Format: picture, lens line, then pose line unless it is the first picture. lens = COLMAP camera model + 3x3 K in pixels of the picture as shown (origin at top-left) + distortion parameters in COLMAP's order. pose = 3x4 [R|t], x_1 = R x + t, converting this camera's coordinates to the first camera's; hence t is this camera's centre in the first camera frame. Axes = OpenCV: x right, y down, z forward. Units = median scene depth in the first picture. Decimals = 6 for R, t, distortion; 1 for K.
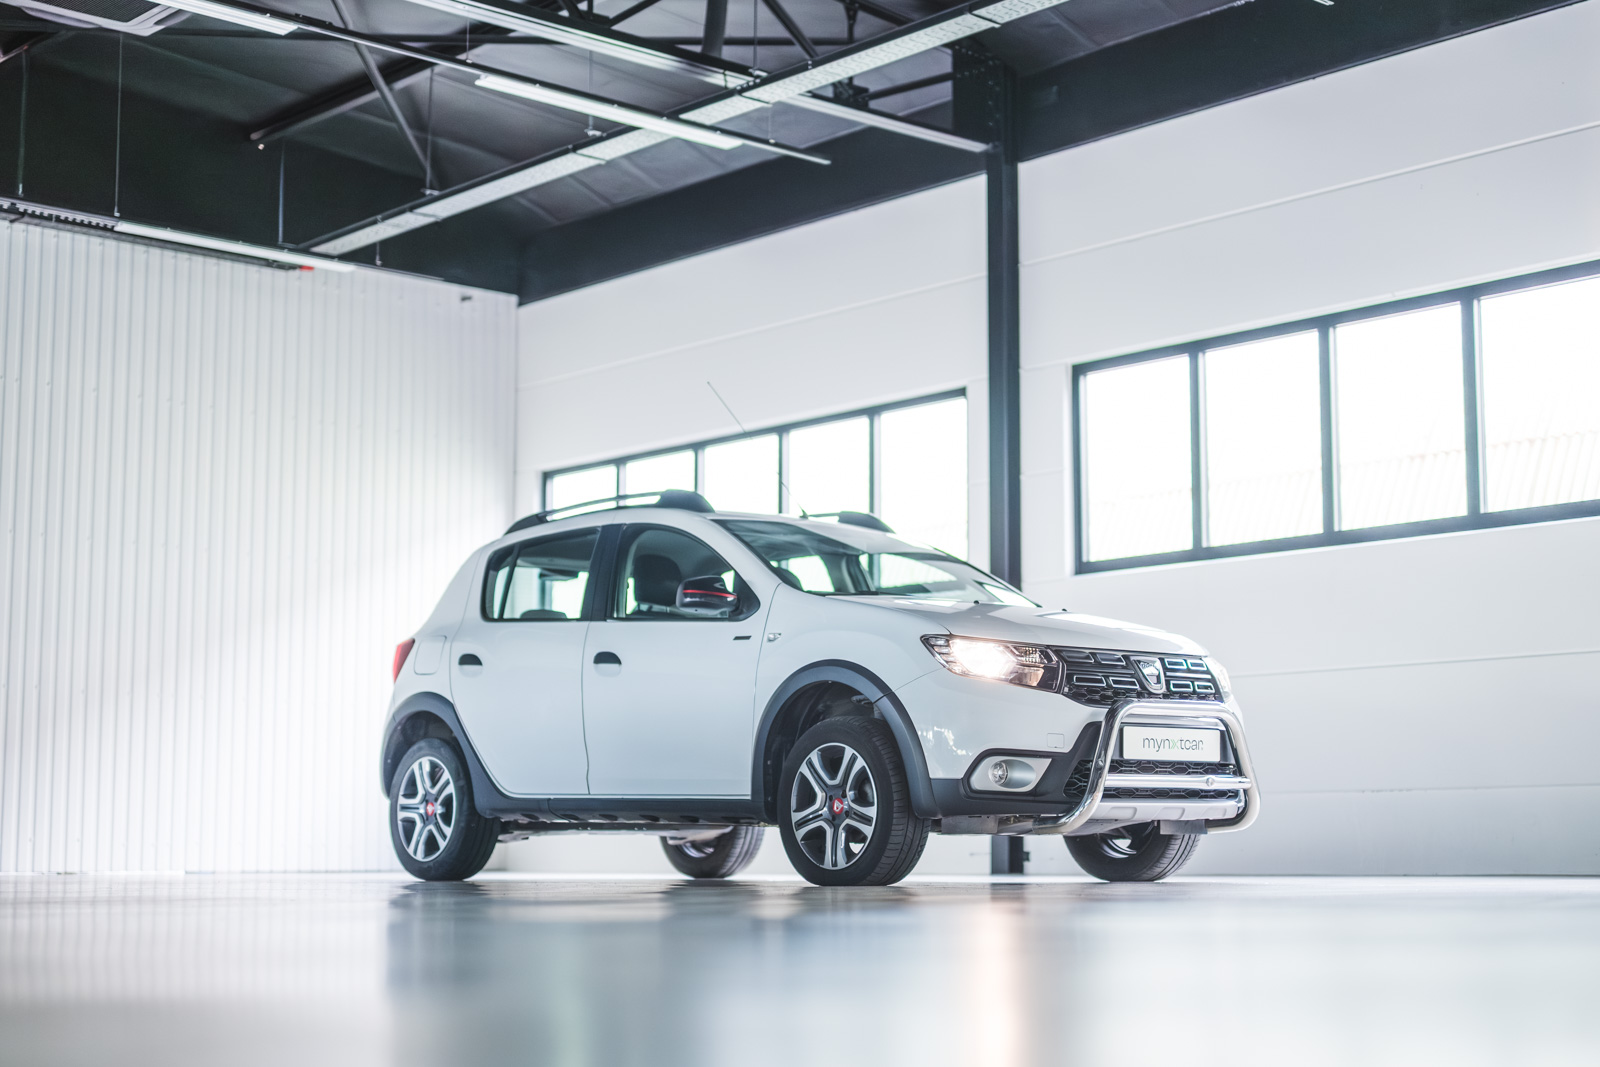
lens RADIAL K [[2330.1, 0, 800.0], [0, 2330.1, 533.5], [0, 0, 1]] dist [0.020643, 0.034867]
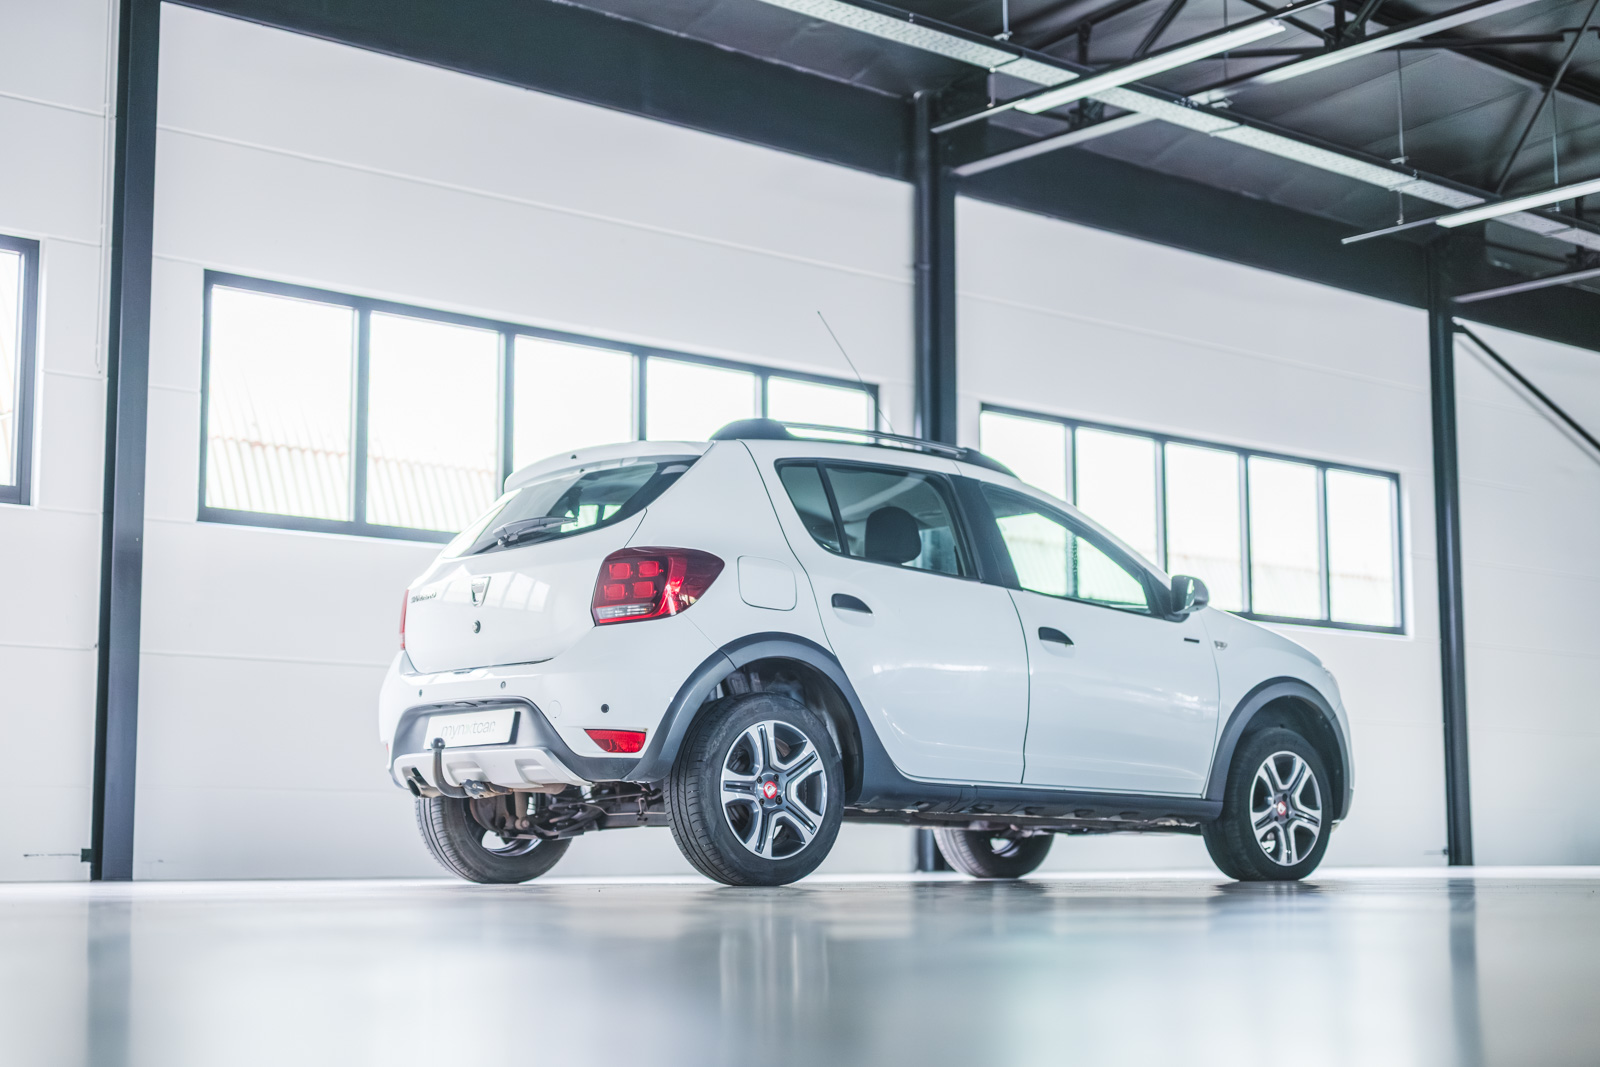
lens RADIAL K [[2383.2, 0, 800.0], [0, 2383.2, 567.6], [0, 0, 1]] dist [-0.001374, -0.006399]
pose [[0.036186, 0.123115, 0.991732, -1.115064], [-0.130911, 0.984415, -0.117430, 0.165225], [-0.990734, -0.125579, 0.051739, 1.166752]]
